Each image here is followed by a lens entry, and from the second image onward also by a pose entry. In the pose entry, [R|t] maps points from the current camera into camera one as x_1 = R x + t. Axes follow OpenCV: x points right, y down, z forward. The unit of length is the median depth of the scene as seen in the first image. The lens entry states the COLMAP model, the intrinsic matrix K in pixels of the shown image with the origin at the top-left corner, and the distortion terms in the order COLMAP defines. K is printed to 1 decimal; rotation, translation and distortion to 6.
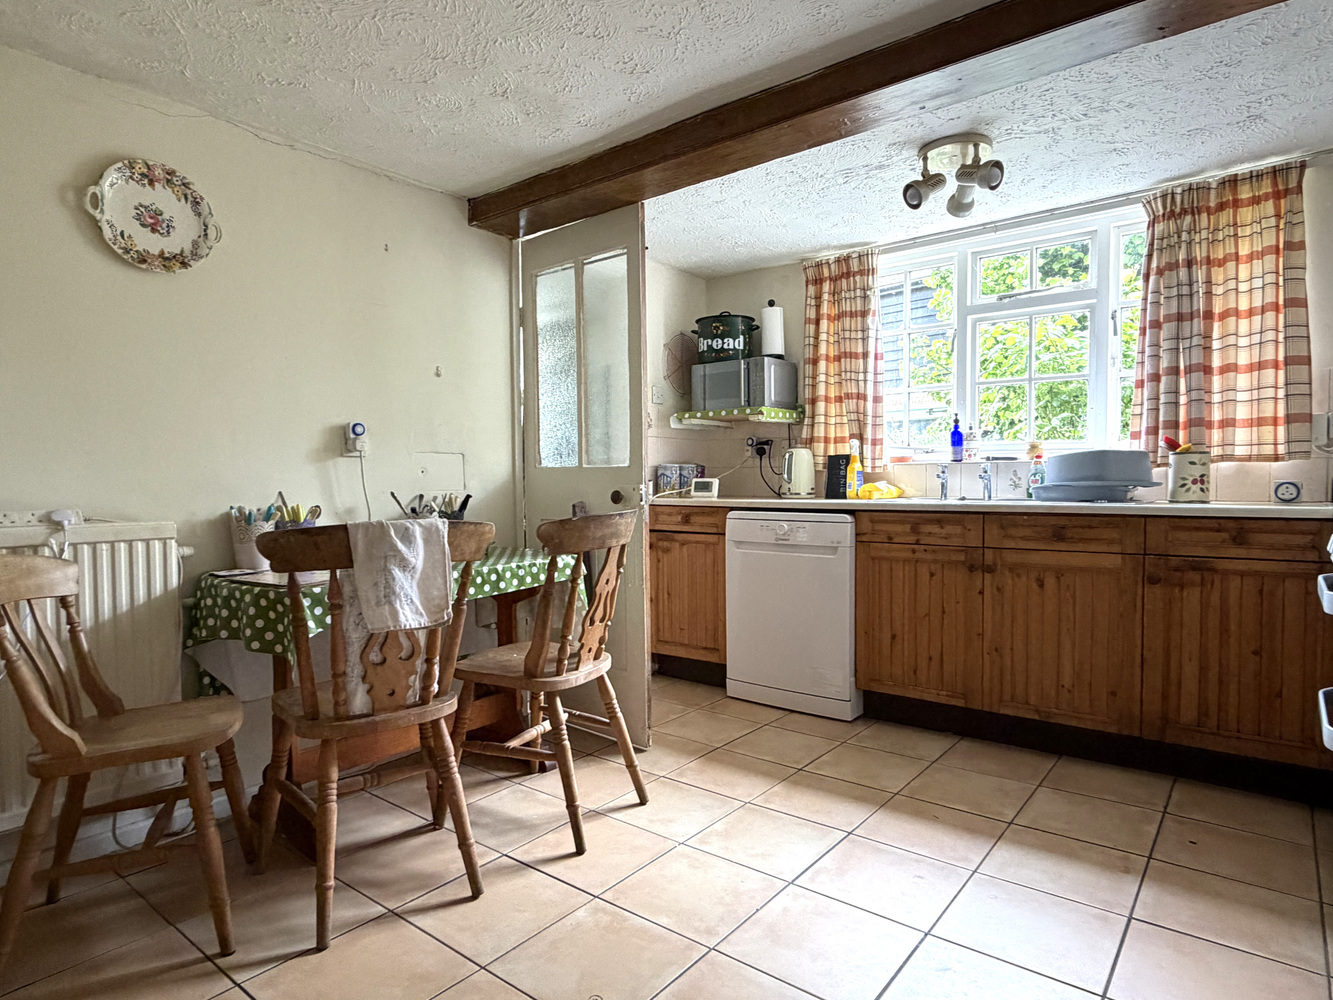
lens RADIAL K [[764.9, 0, 666.7], [0, 764.9, 499.0], [0, 0, 1]] dist [-0.000759, -0.001146]
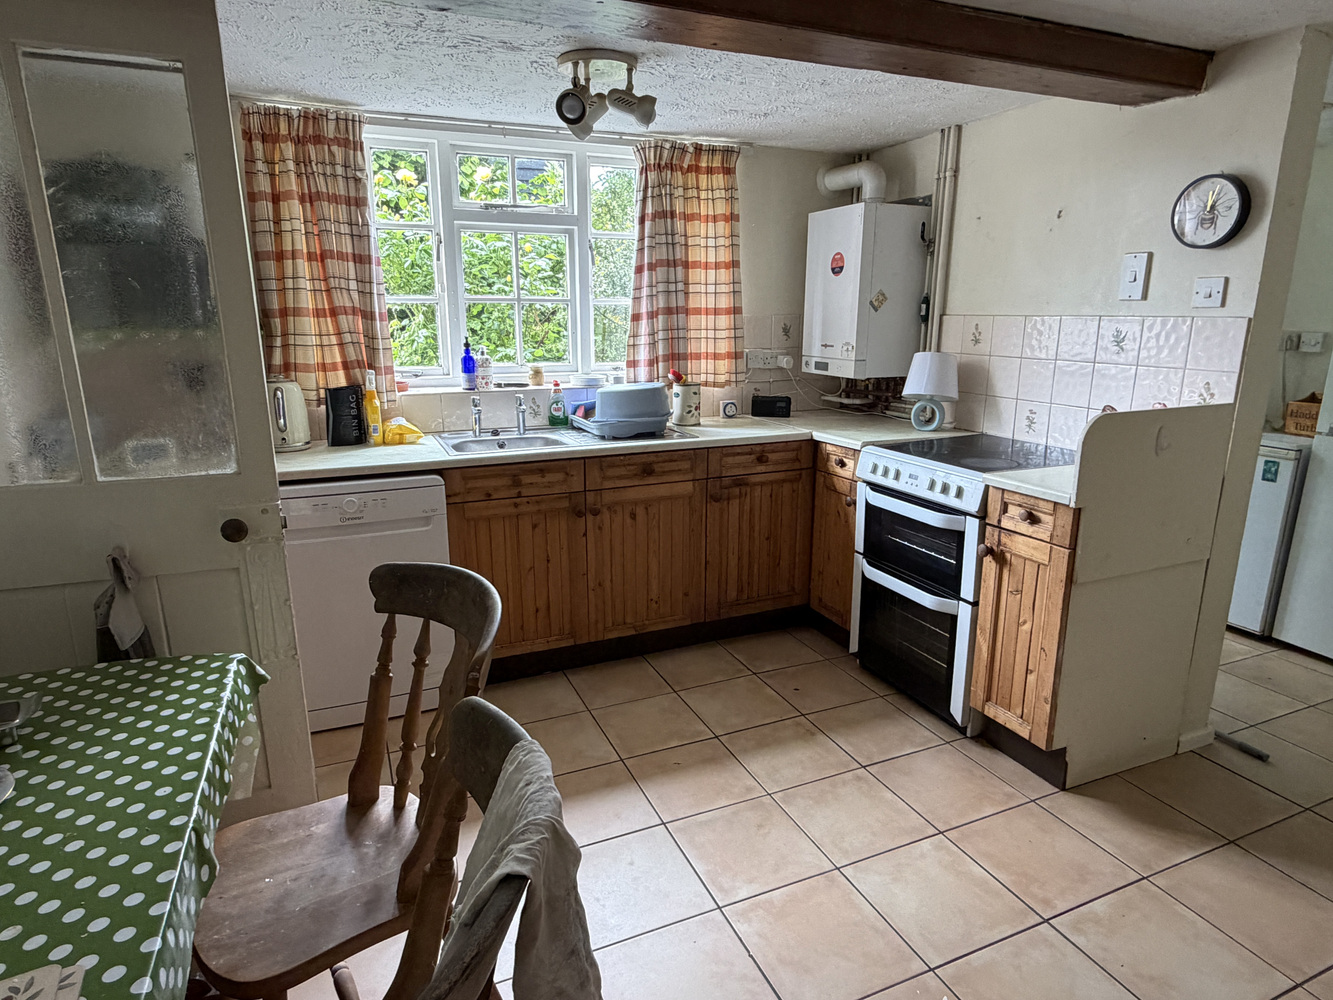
lens RADIAL K [[764.9, 0, 663.3], [0, 764.9, 497.5], [0, 0, 1]] dist [-0.000759, -0.001146]
pose [[0.472782, -0.200919, 0.857968, -0.404330], [0.021835, 0.976031, 0.216535, -0.145045], [-0.880909, -0.083640, 0.465837, 0.444770]]
